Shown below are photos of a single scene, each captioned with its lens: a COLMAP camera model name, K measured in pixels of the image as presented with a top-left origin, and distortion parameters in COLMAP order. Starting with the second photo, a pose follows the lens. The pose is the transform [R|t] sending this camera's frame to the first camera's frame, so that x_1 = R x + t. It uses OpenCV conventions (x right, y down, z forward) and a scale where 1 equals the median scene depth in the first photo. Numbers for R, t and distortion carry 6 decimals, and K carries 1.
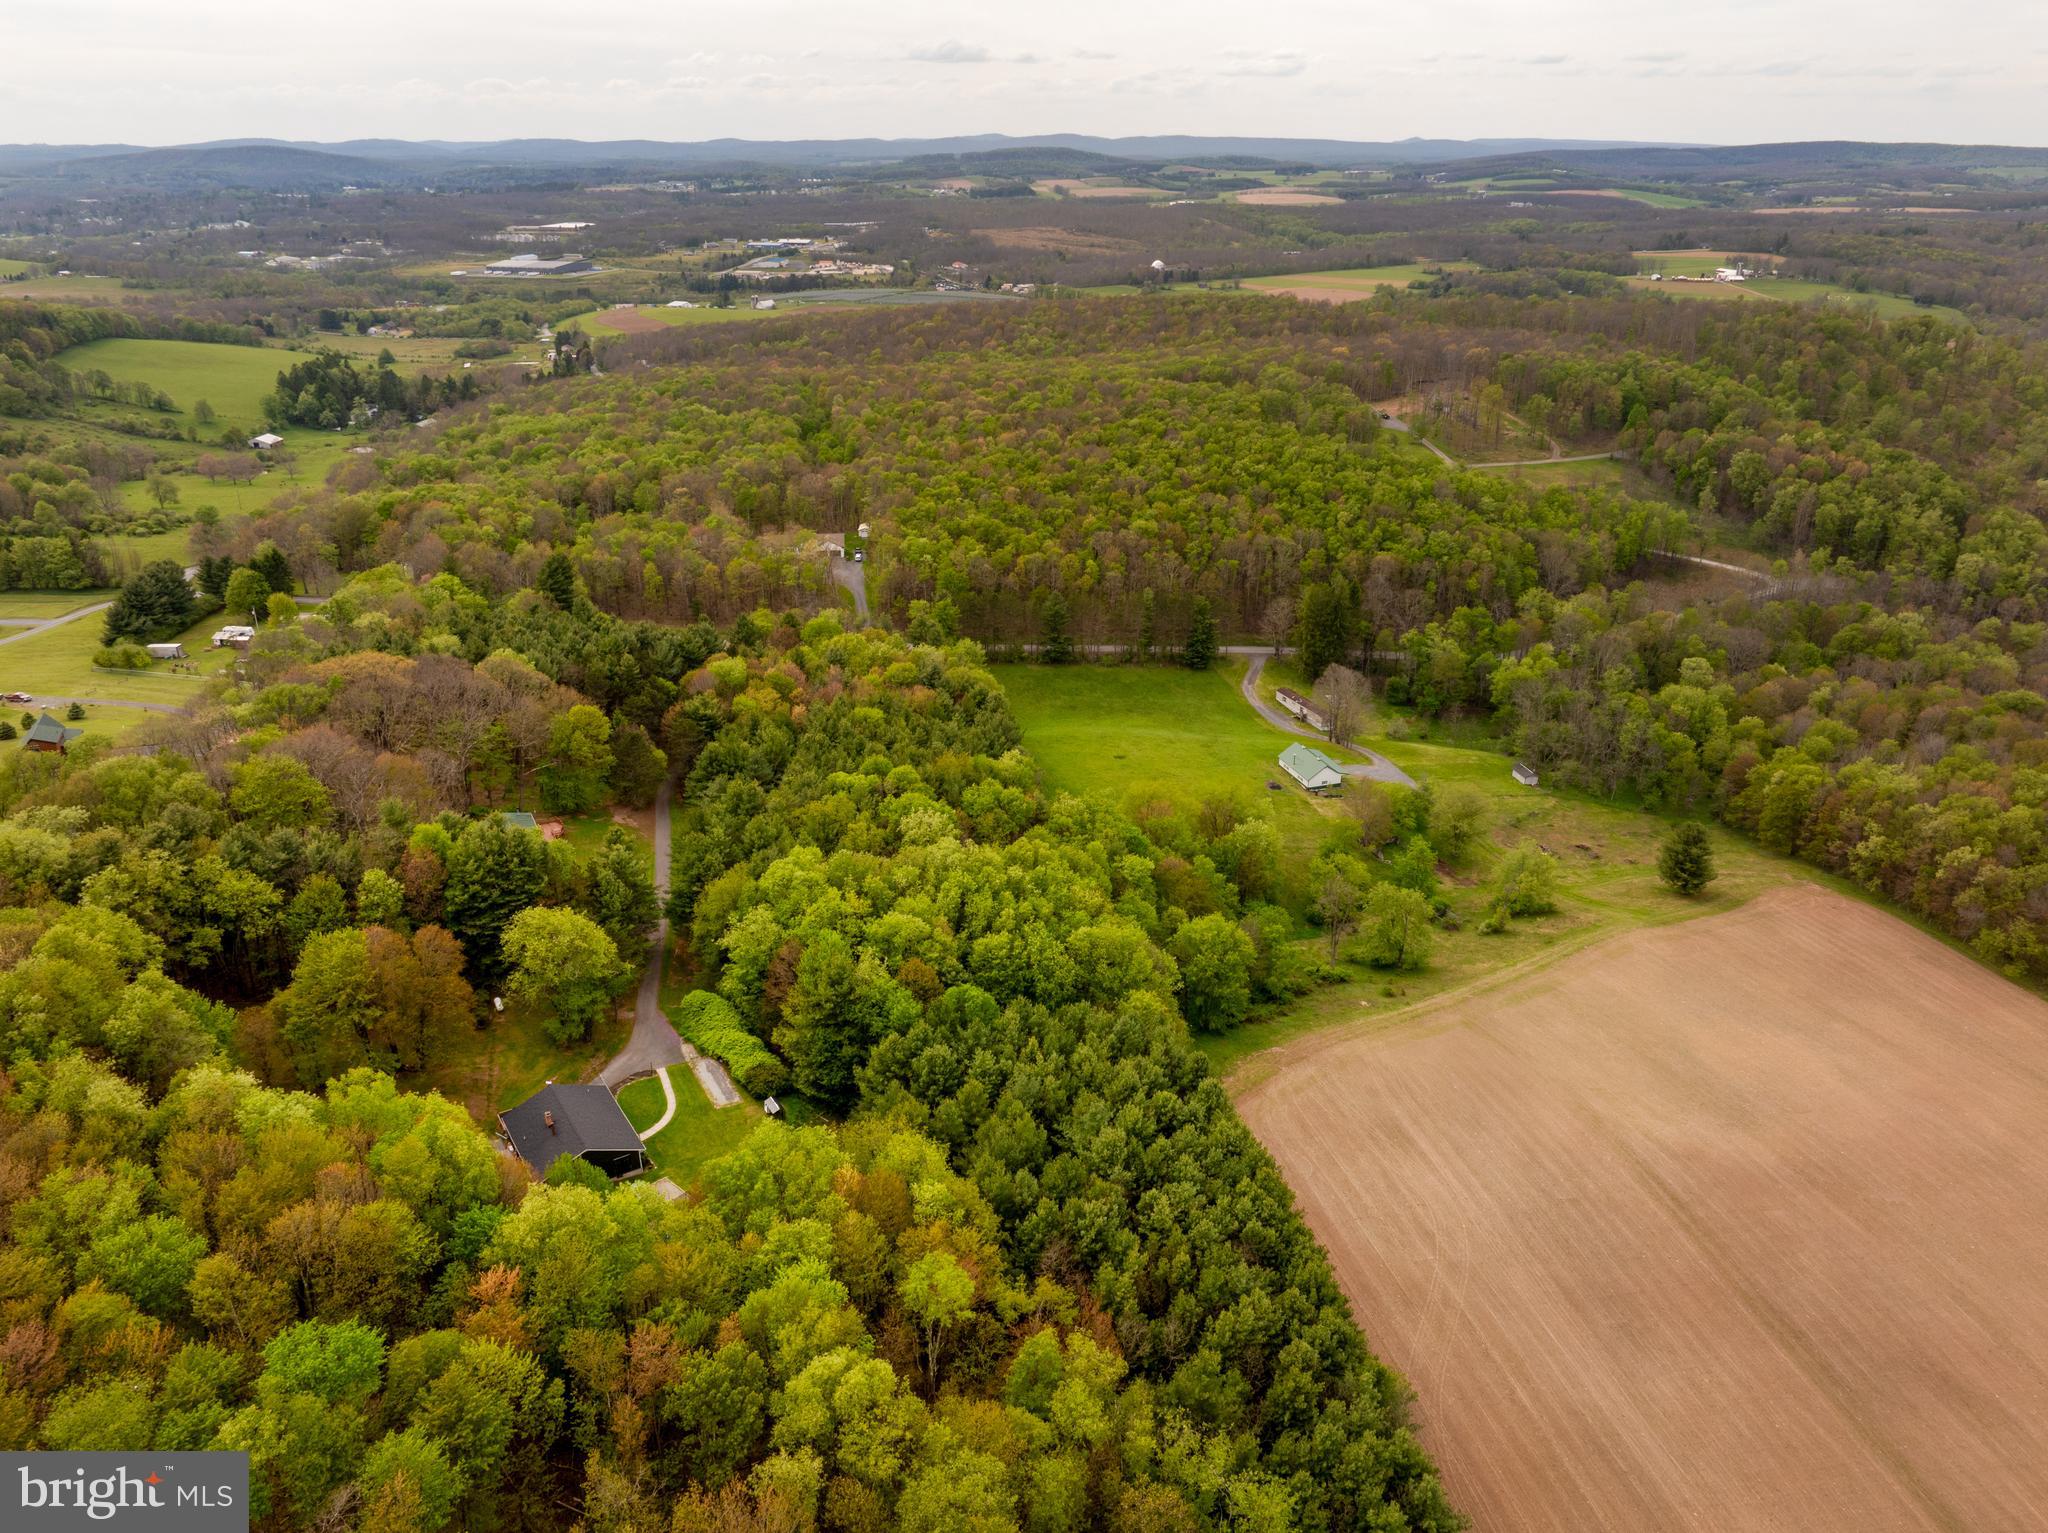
lens RADIAL K [[1486.0, 0, 1024.0], [0, 1486.0, 766.5], [0, 0, 1]] dist [-0.024385, 0.022411]
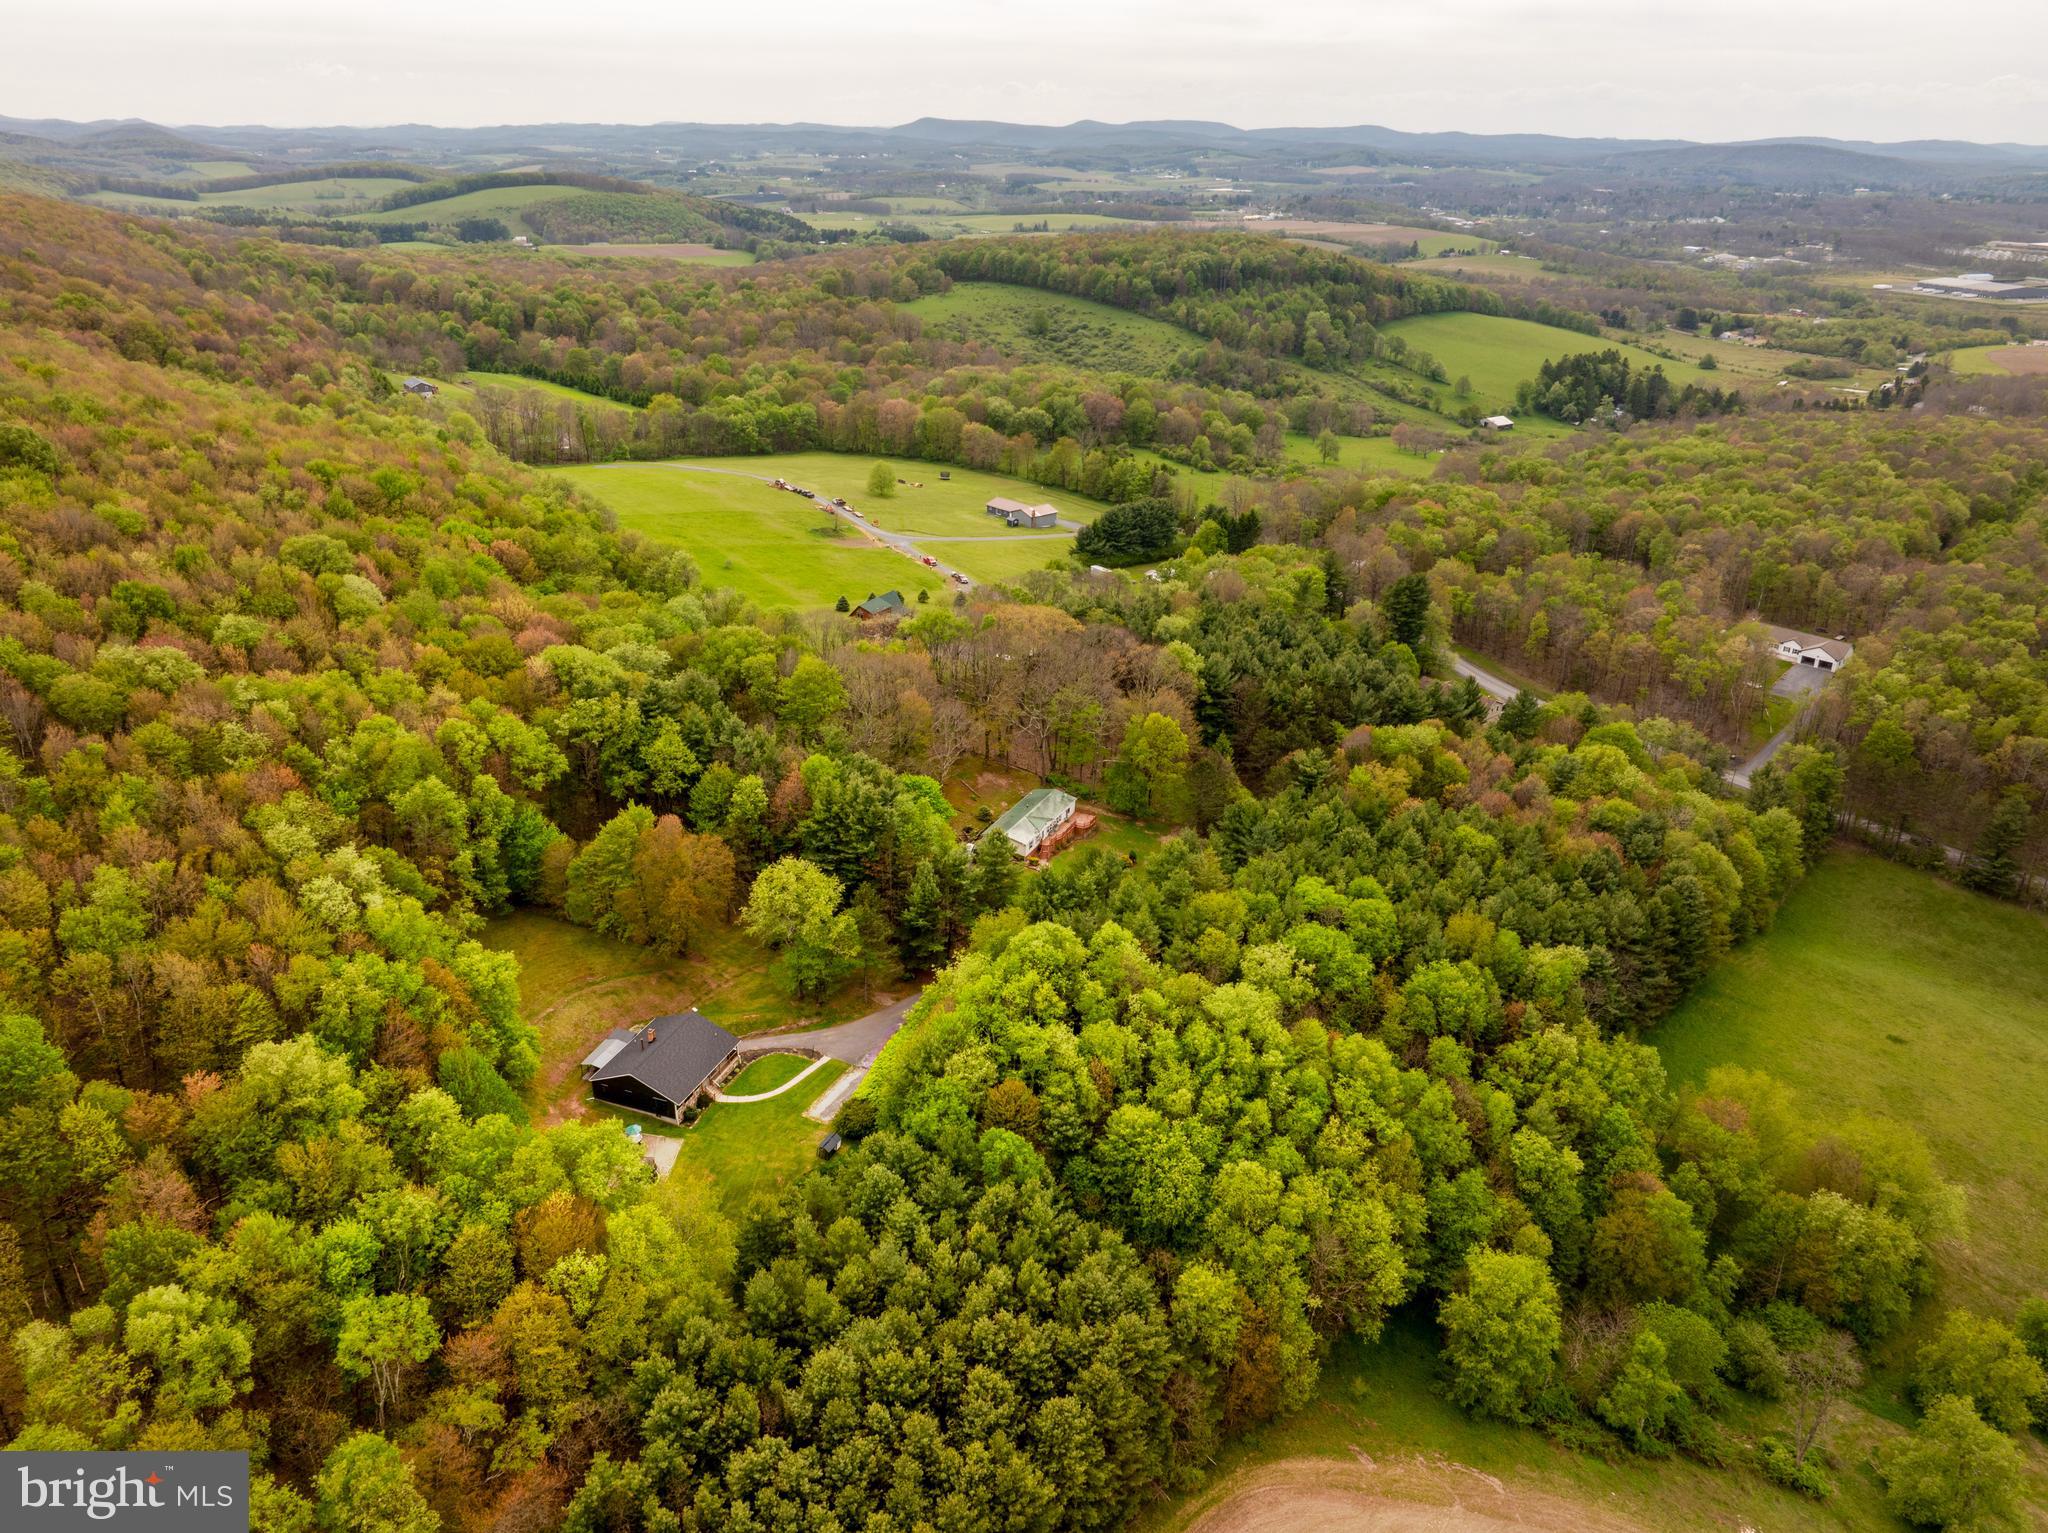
lens RADIAL K [[1486.0, 0, 1024.0], [0, 1486.0, 766.5], [0, 0, 1]] dist [-0.024385, 0.022411]
pose [[0.608552, 0.325528, -0.723669, 0.080041], [-0.324966, 0.934235, 0.146975, -0.027398], [0.723921, 0.145726, 0.674316, 0.064944]]
